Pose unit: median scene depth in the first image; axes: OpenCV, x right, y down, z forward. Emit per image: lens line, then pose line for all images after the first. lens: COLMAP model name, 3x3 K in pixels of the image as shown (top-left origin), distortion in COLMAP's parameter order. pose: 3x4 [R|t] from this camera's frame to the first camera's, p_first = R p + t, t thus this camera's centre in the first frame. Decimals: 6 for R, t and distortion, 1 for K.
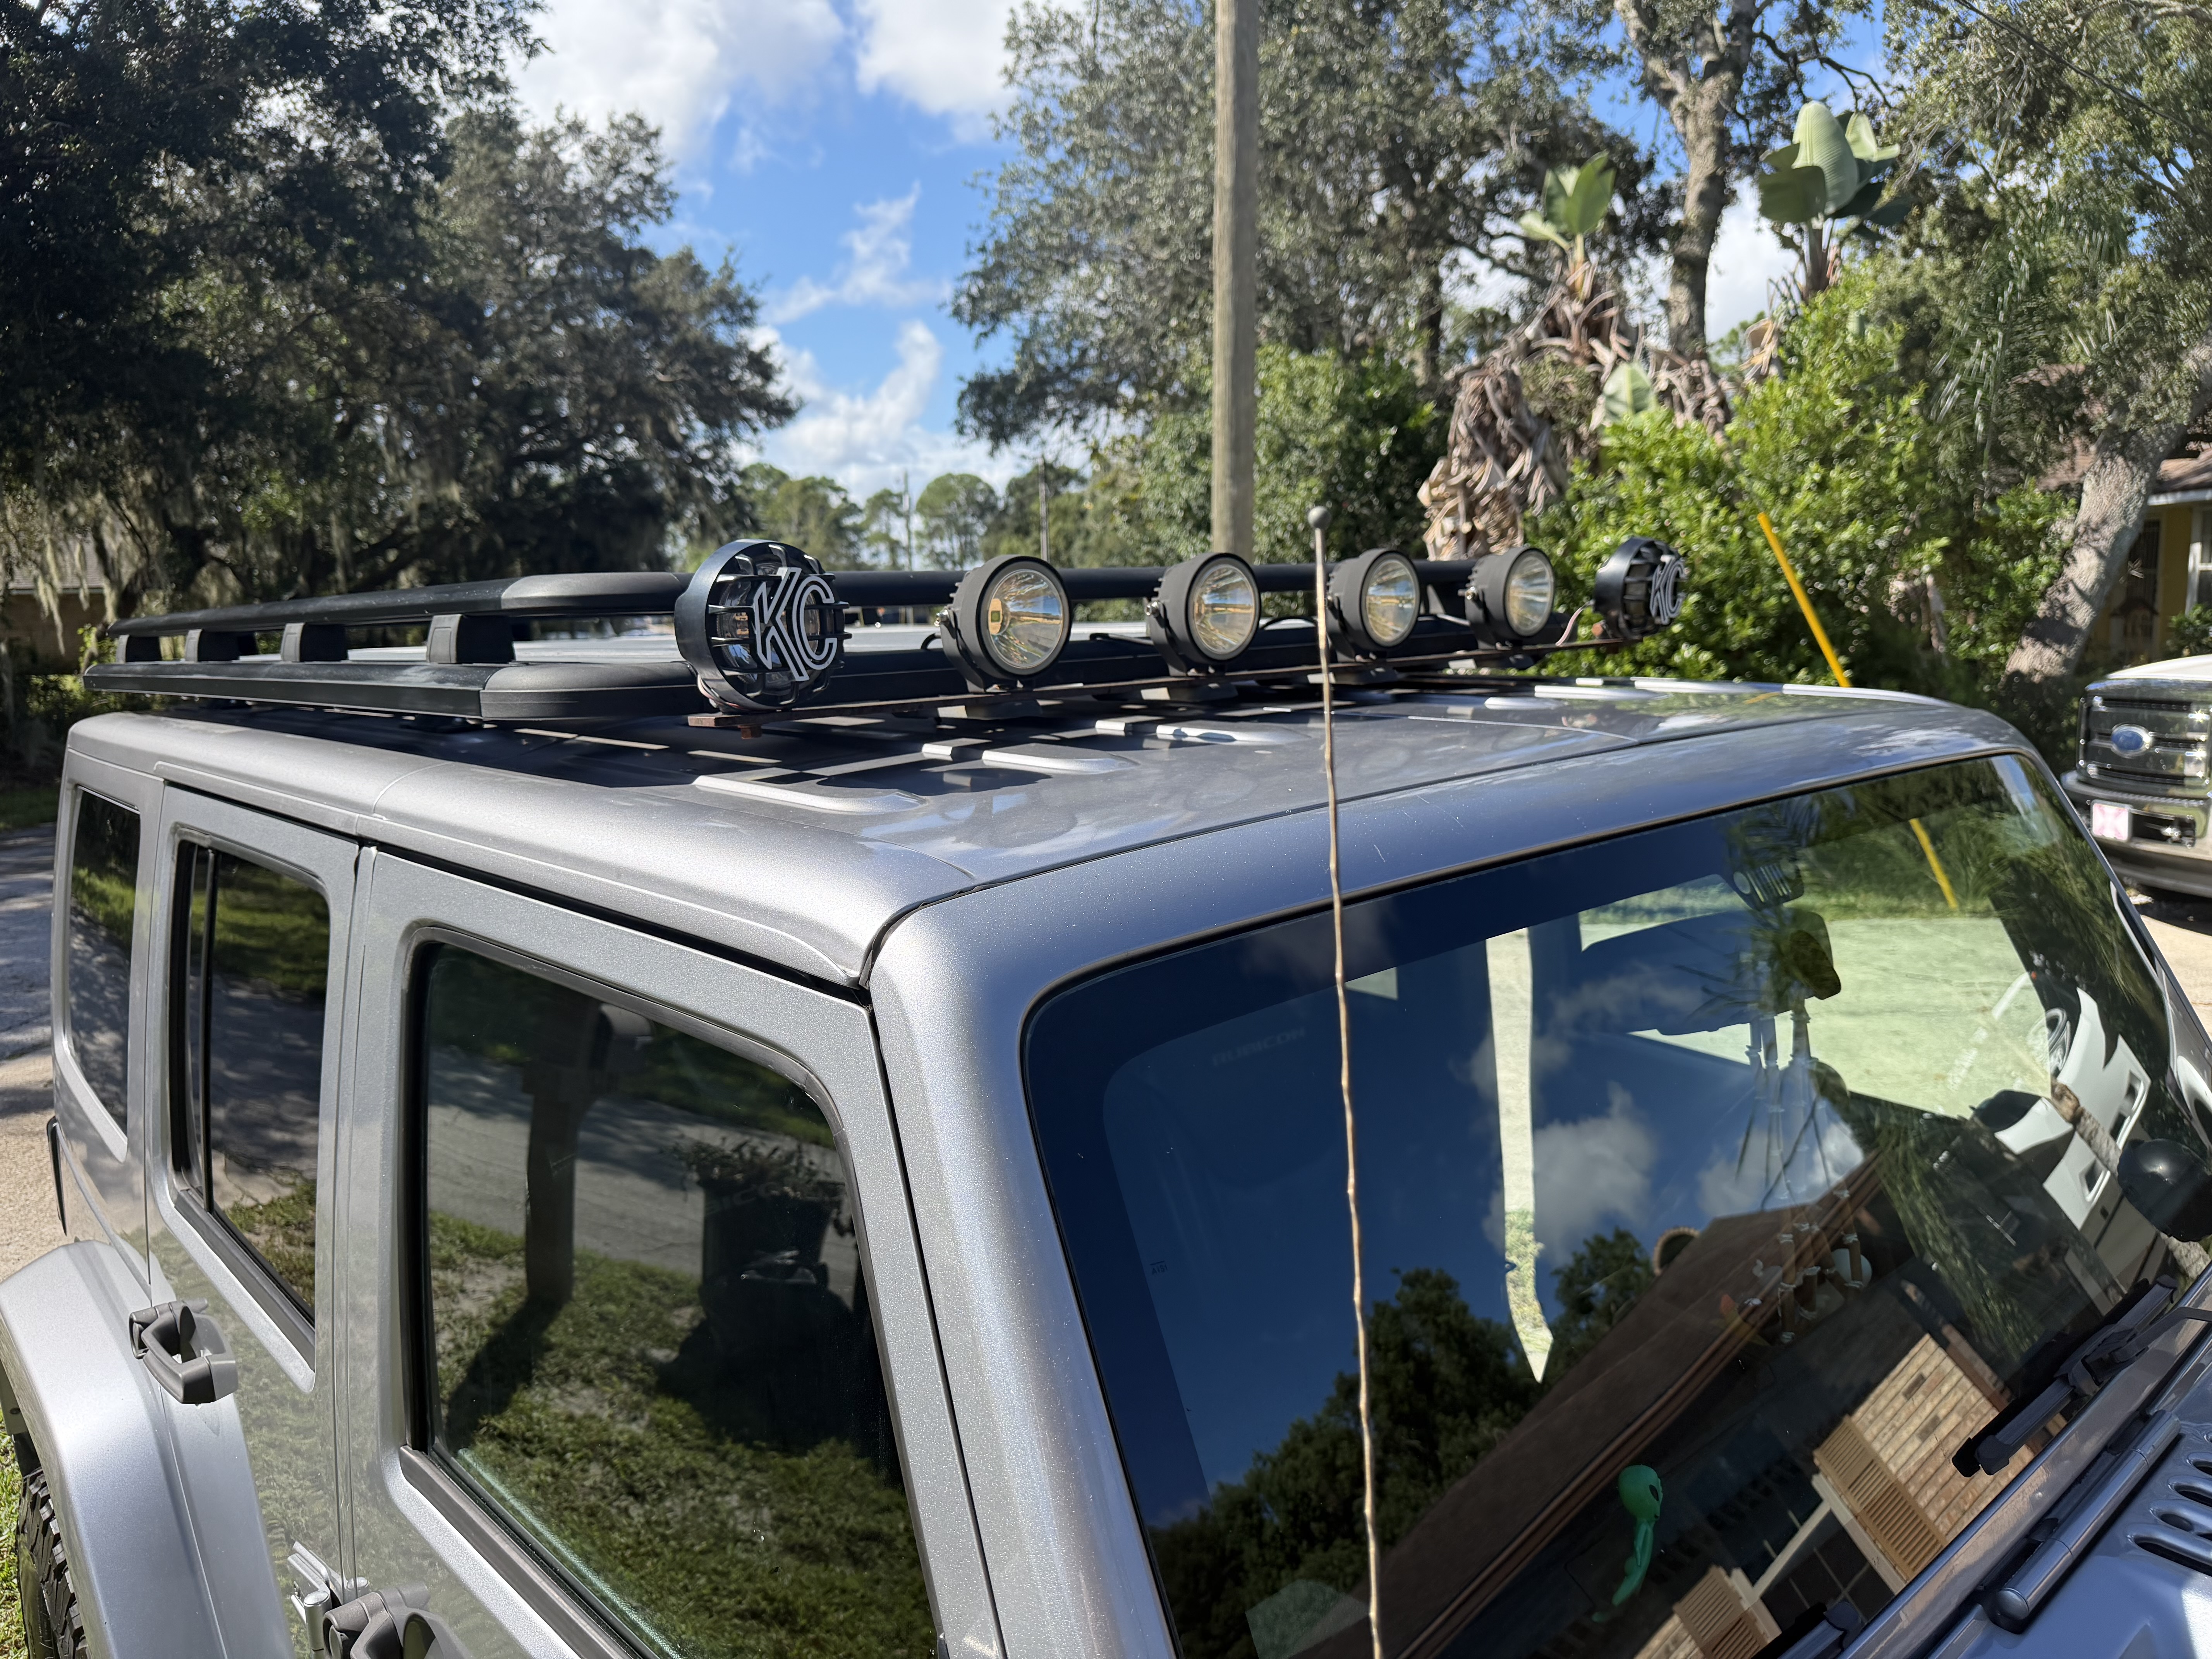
lens RADIAL K [[1567.4, 0, 1101.3], [0, 1567.4, 829.4], [0, 0, 1]] dist [-0.005017, -0.011899]
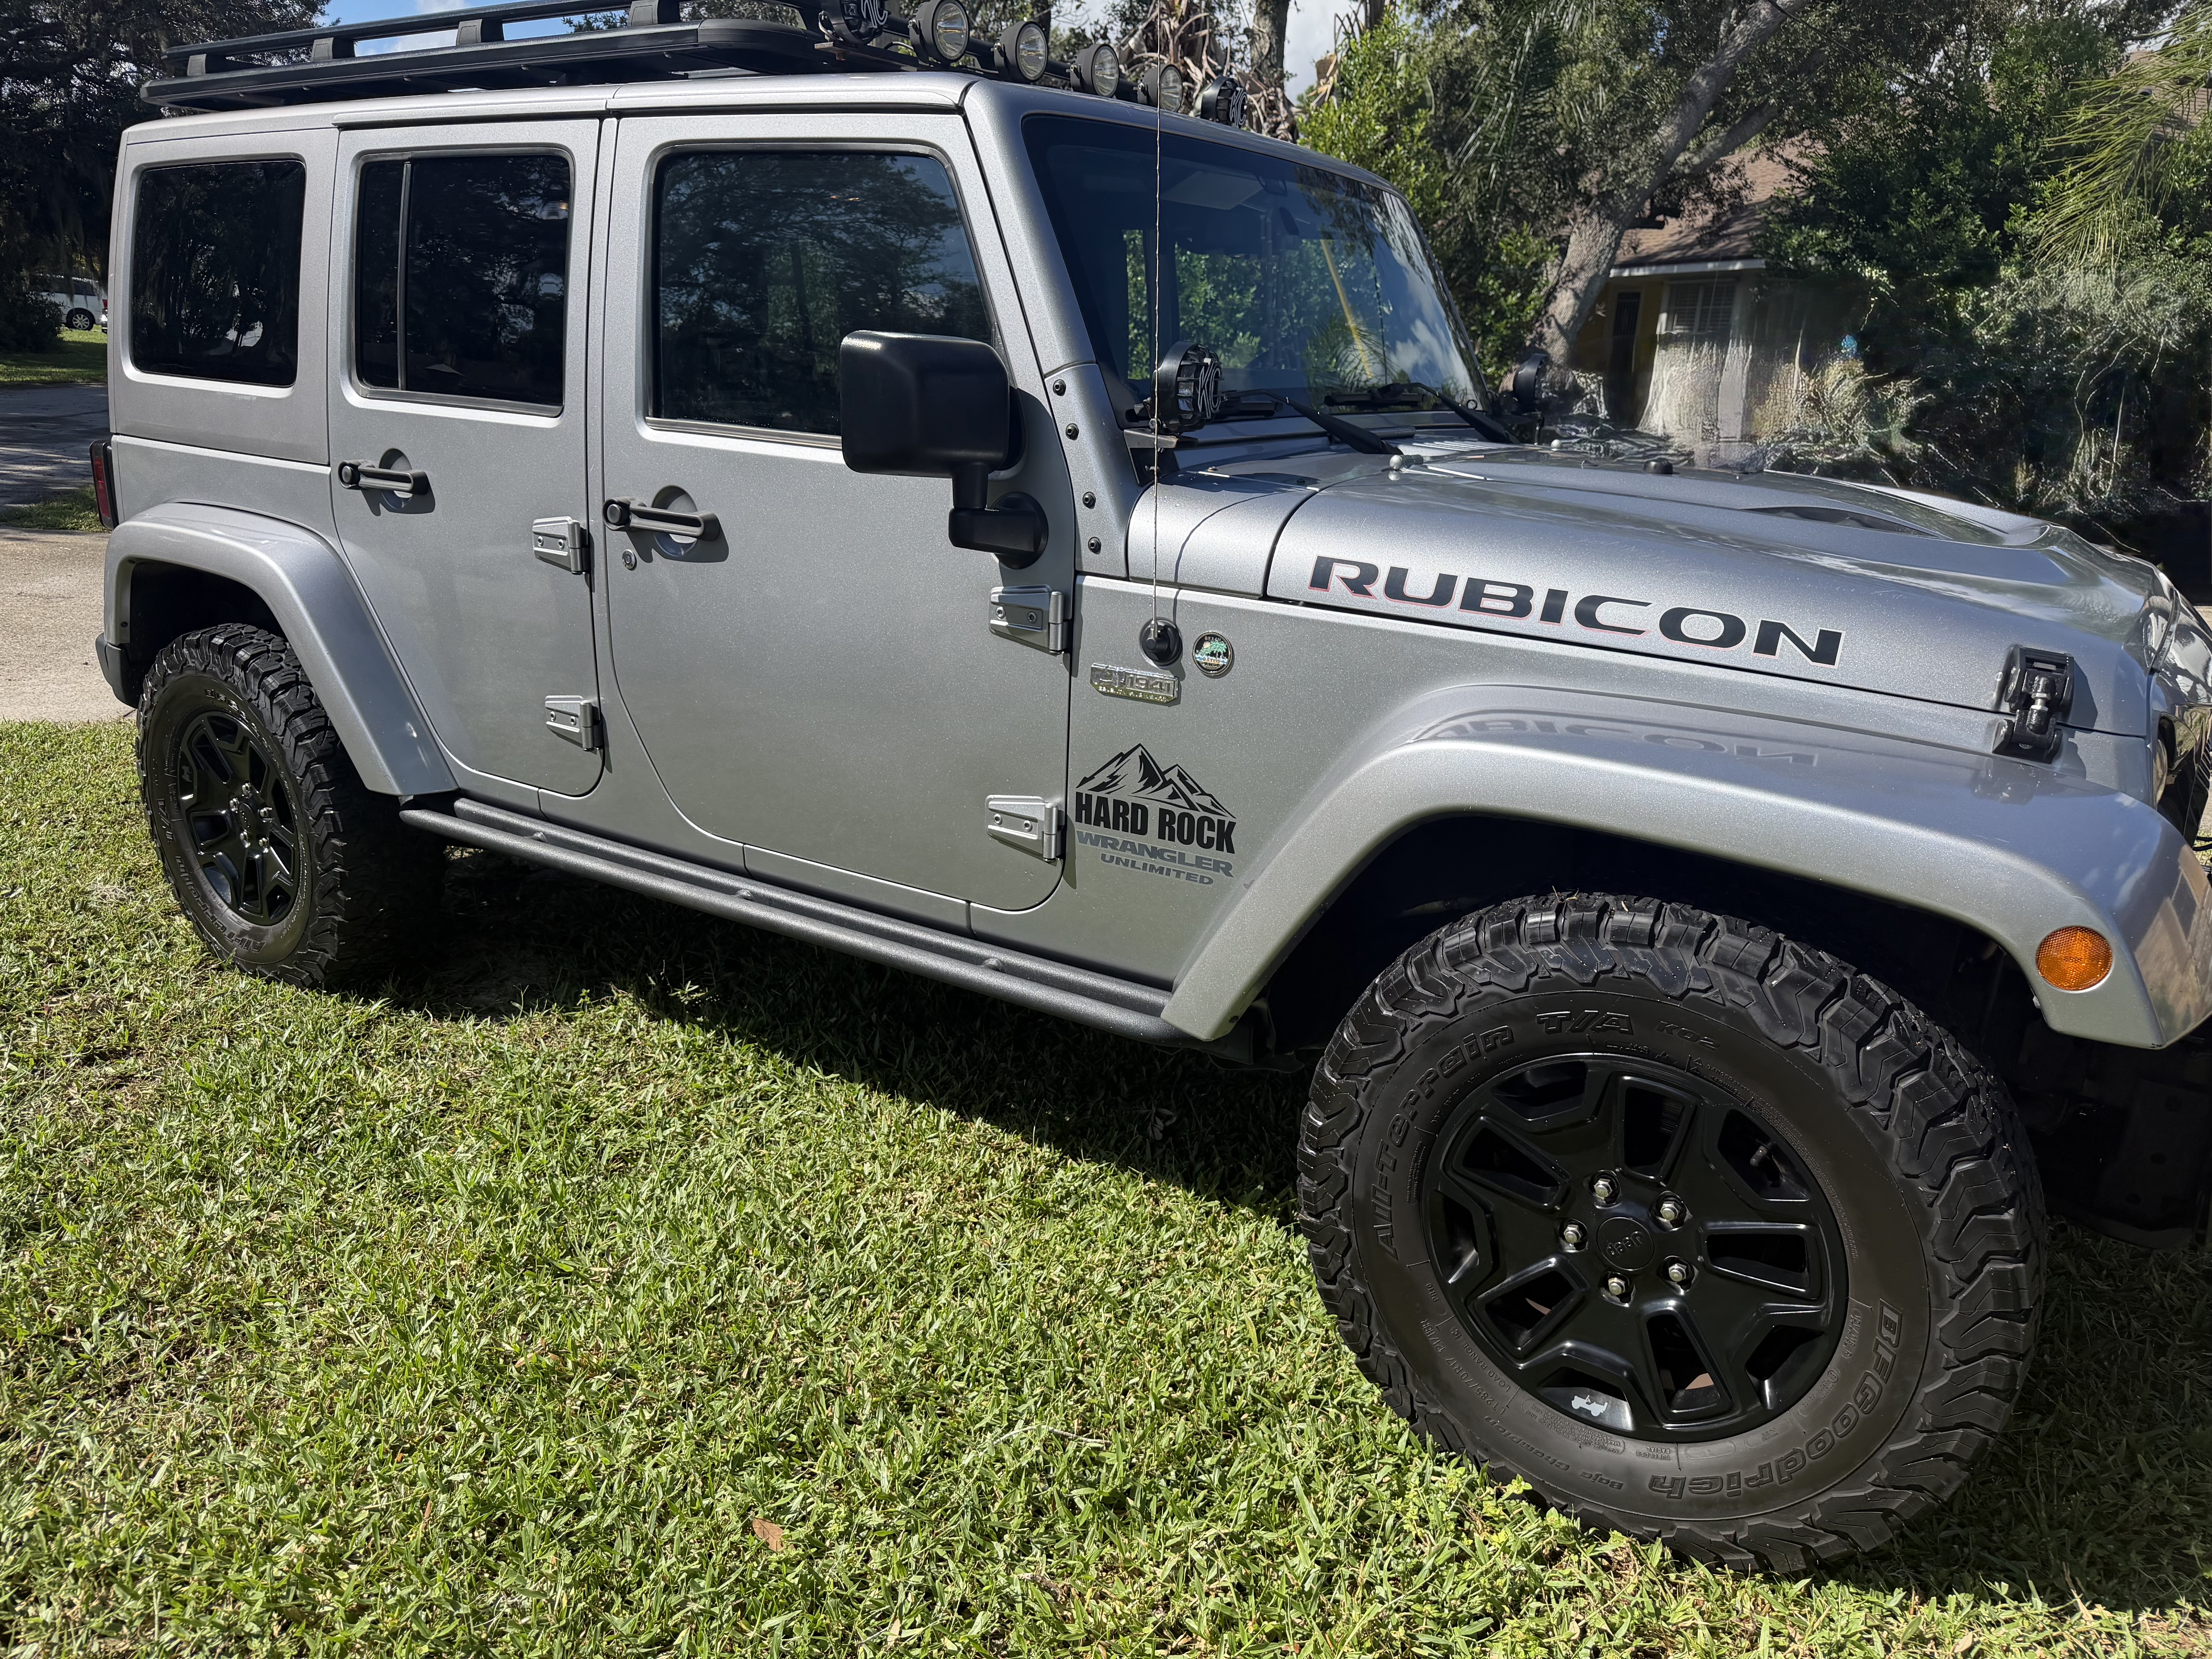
lens RADIAL K [[1567.4, 0, 1106.5], [0, 1567.4, 826.0], [0, 0, 1]] dist [-0.005017, -0.011899]
pose [[0.962900, -0.003666, 0.269834, -0.040142], [-0.038917, 0.987569, 0.152291, 0.056833], [-0.267038, -0.157142, 0.950788, -0.119239]]
